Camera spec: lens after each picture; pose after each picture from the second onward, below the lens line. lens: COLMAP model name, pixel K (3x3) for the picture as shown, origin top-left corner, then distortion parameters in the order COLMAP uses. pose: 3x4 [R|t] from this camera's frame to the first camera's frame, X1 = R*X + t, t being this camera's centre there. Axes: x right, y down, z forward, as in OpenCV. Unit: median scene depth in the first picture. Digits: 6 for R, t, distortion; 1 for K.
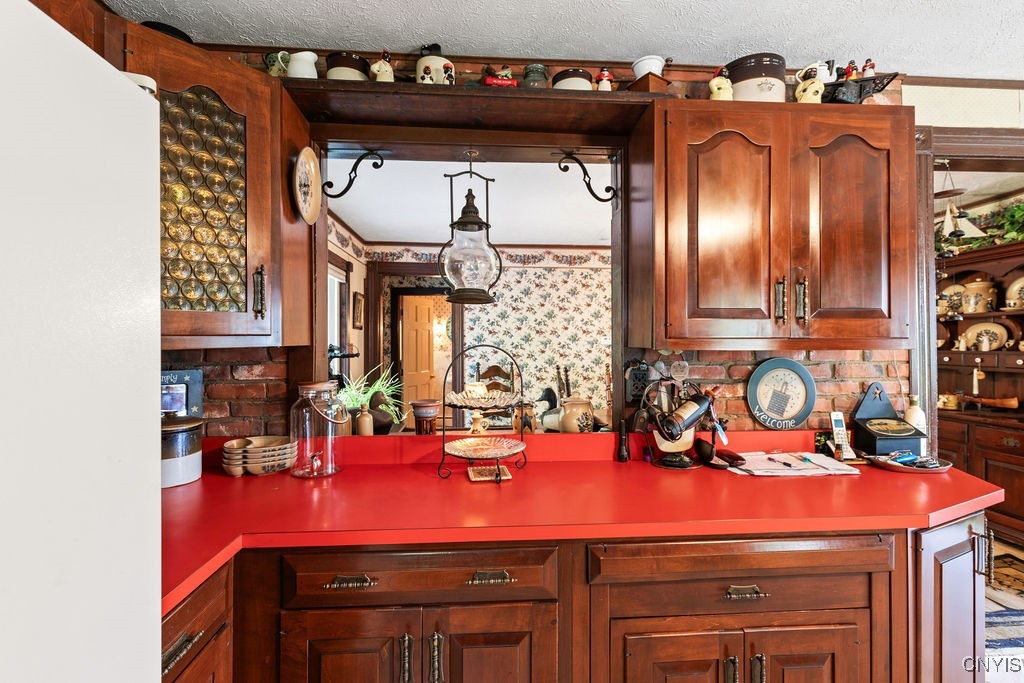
lens RADIAL K [[483.0, 0, 497.5], [0, 483.0, 338.1], [0, 0, 1]] dist [-0.000959, -0.000058]
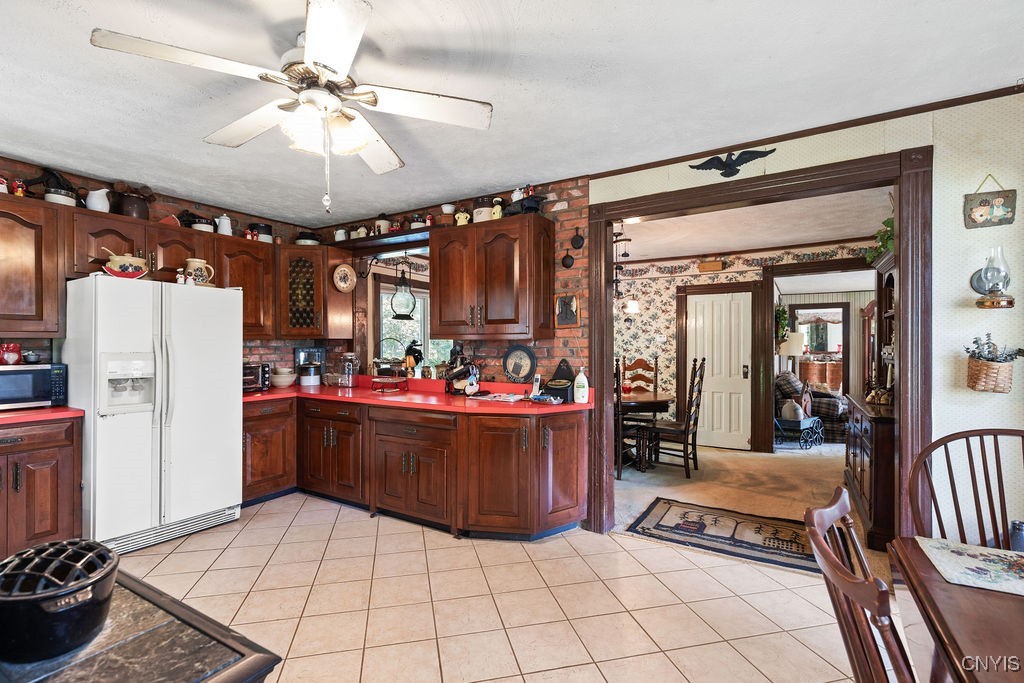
lens RADIAL K [[465.9, 0, 512.0], [0, 465.9, 341.5], [0, 0, 1]] dist [0.001238, 0.001627]
pose [[0.810869, 0.000501, -0.585227, 1.020379], [0.002901, 0.999984, 0.004875, 0.012407], [0.585220, -0.005651, 0.810855, -0.298918]]
